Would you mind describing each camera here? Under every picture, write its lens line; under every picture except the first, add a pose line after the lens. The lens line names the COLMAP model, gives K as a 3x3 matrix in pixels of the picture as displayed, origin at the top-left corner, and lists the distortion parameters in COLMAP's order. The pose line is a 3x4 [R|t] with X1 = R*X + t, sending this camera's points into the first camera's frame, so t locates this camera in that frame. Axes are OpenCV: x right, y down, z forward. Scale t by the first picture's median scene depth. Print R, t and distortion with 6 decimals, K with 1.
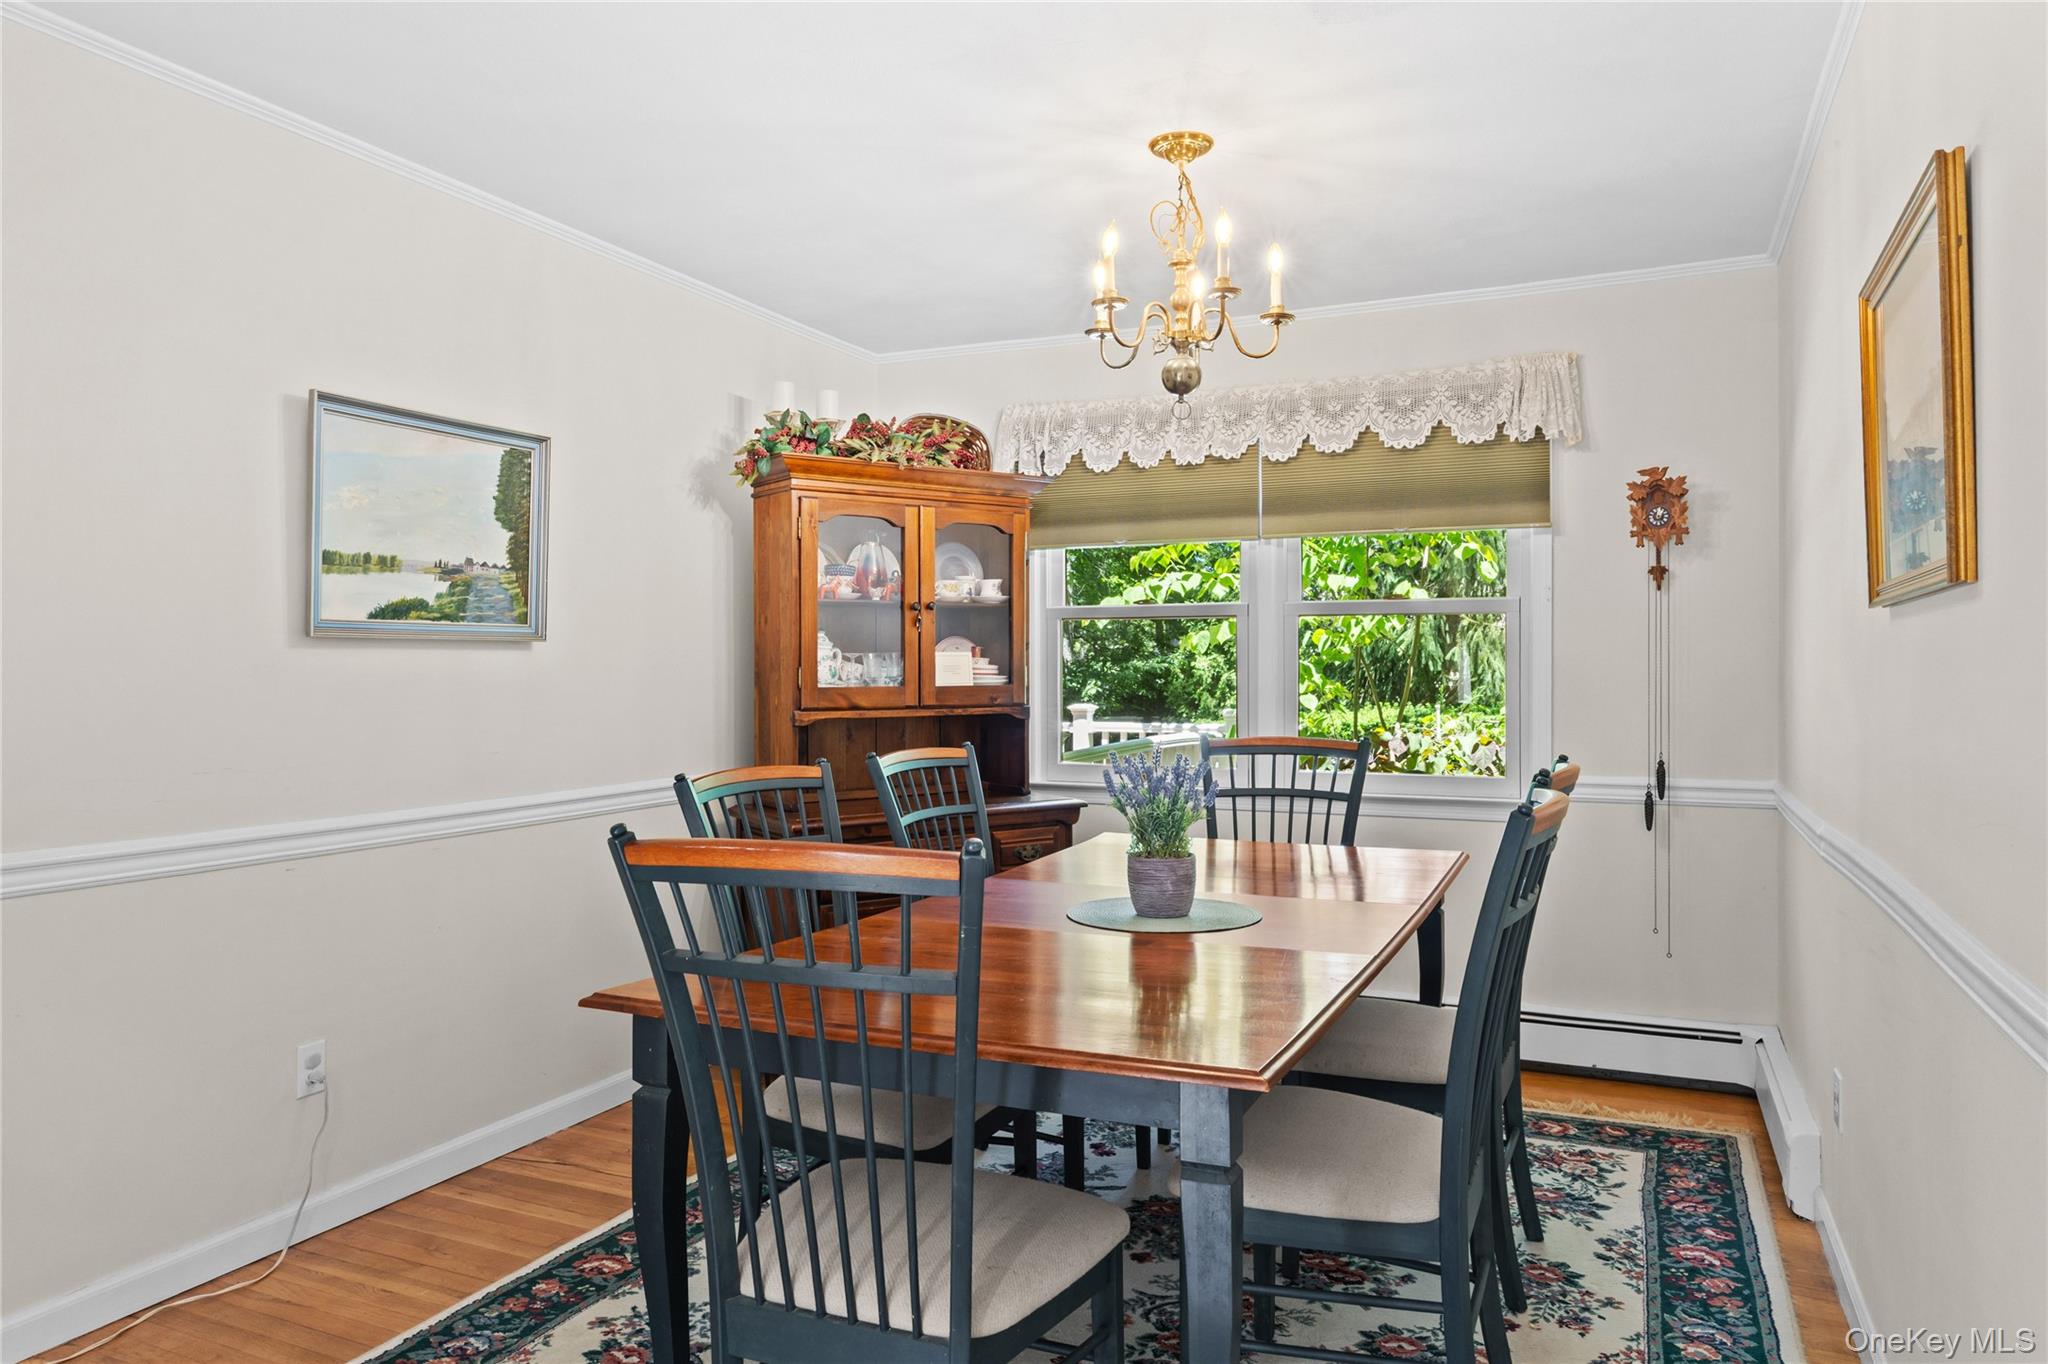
lens RADIAL K [[1345.7, 0, 1030.1], [0, 1345.7, 668.3], [0, 0, 1]] dist [0.010123, 0.001235]
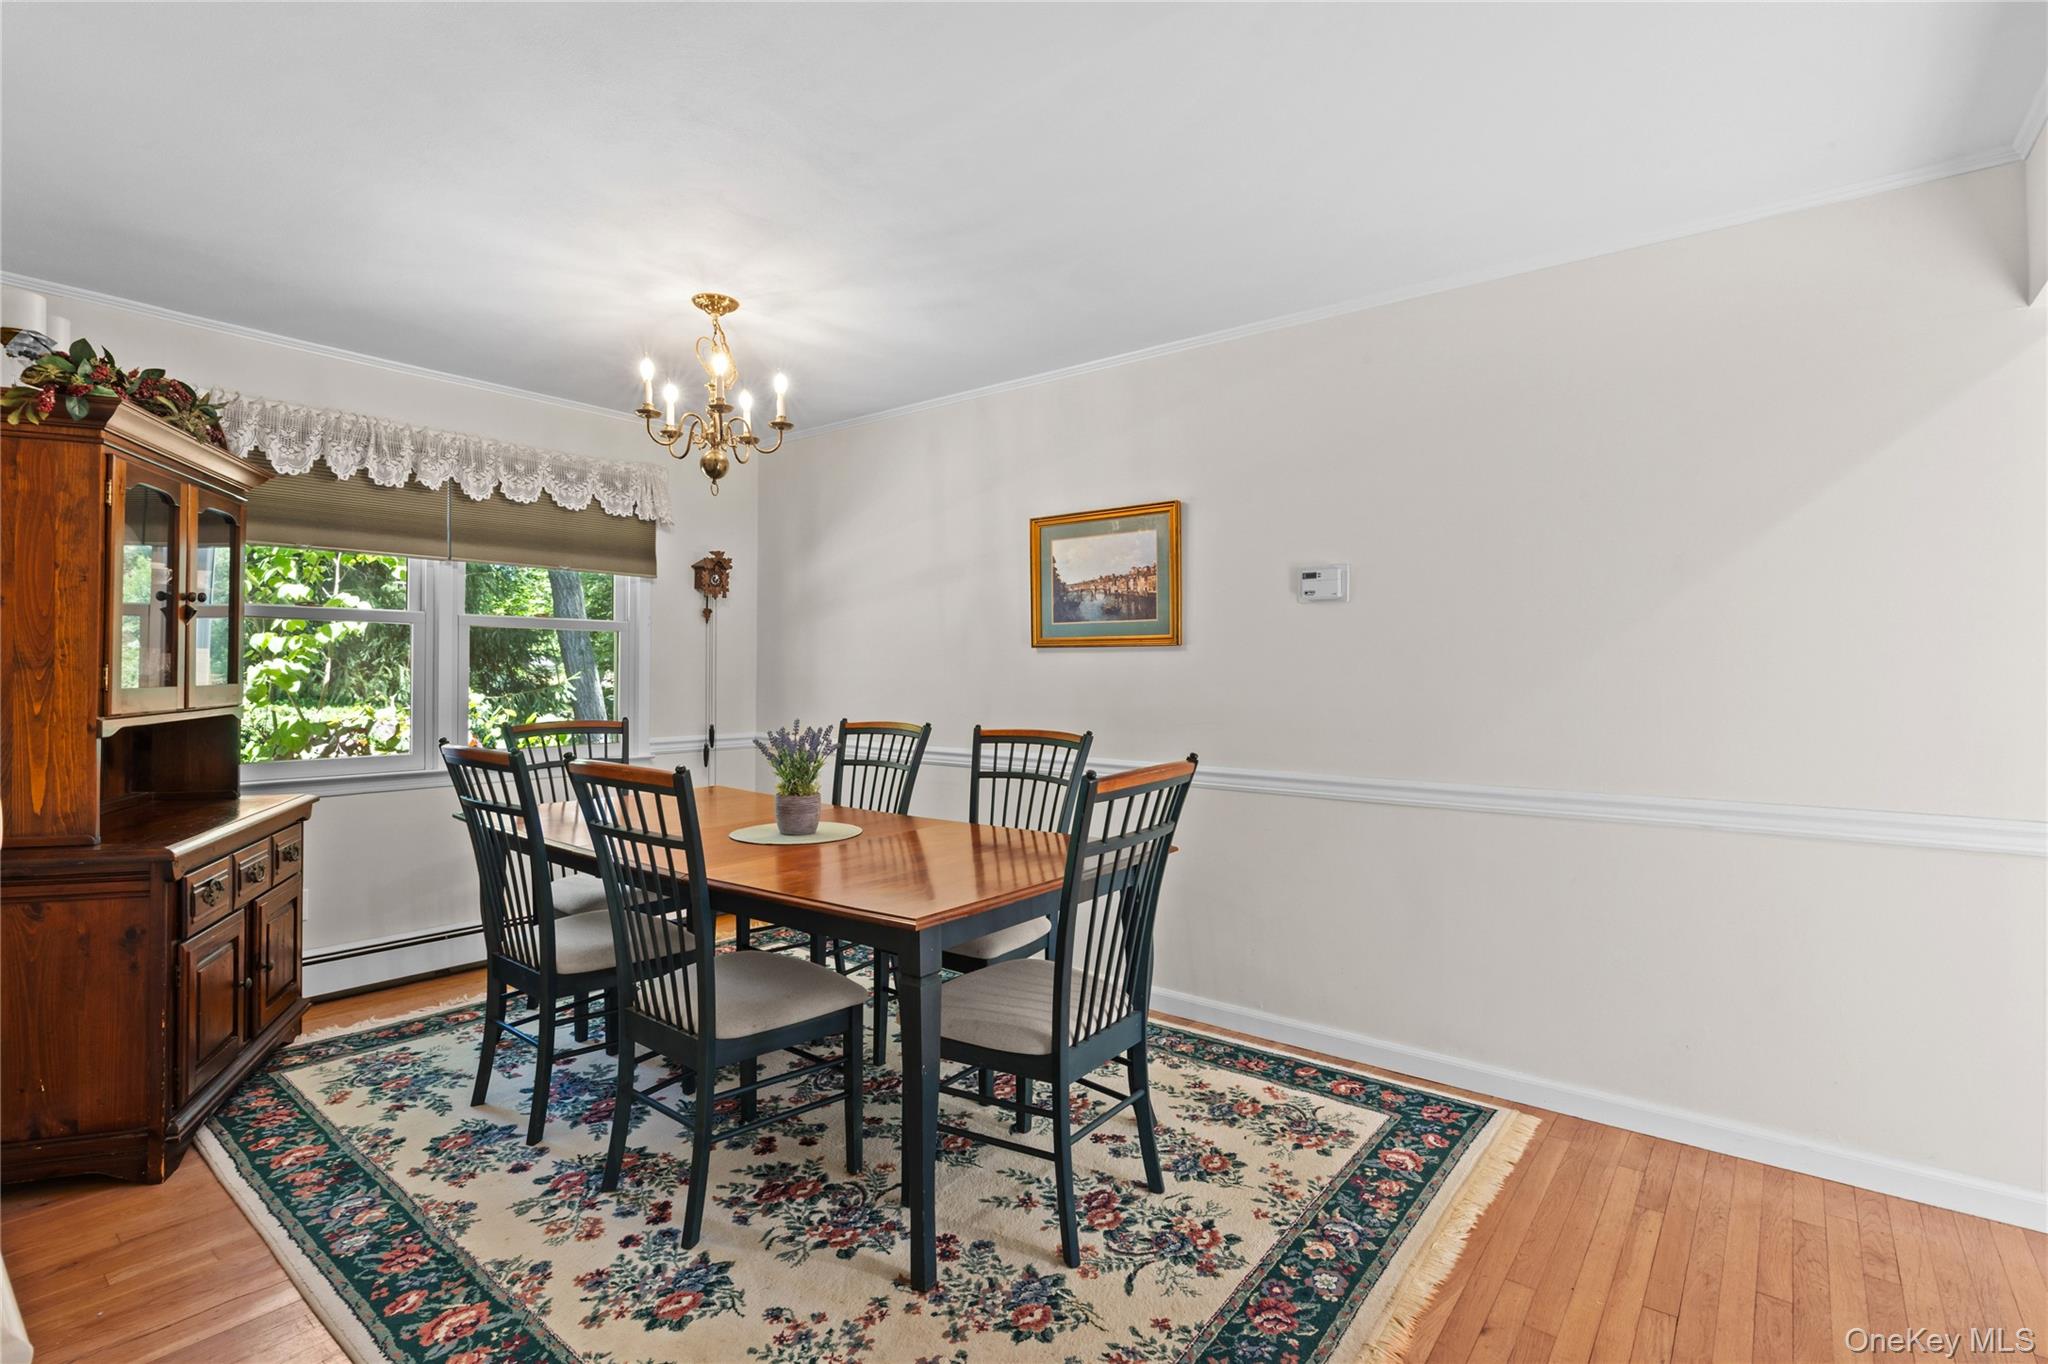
lens RADIAL K [[940.5, 0, 1030.0], [0, 940.5, 677.7], [0, 0, 1]] dist [-0.014100, -0.000422]
pose [[0.252343, -0.005418, 0.967623, -0.563452], [-0.009951, 0.999917, 0.008193, -0.004028], [-0.967587, -0.011696, 0.252268, 0.317791]]
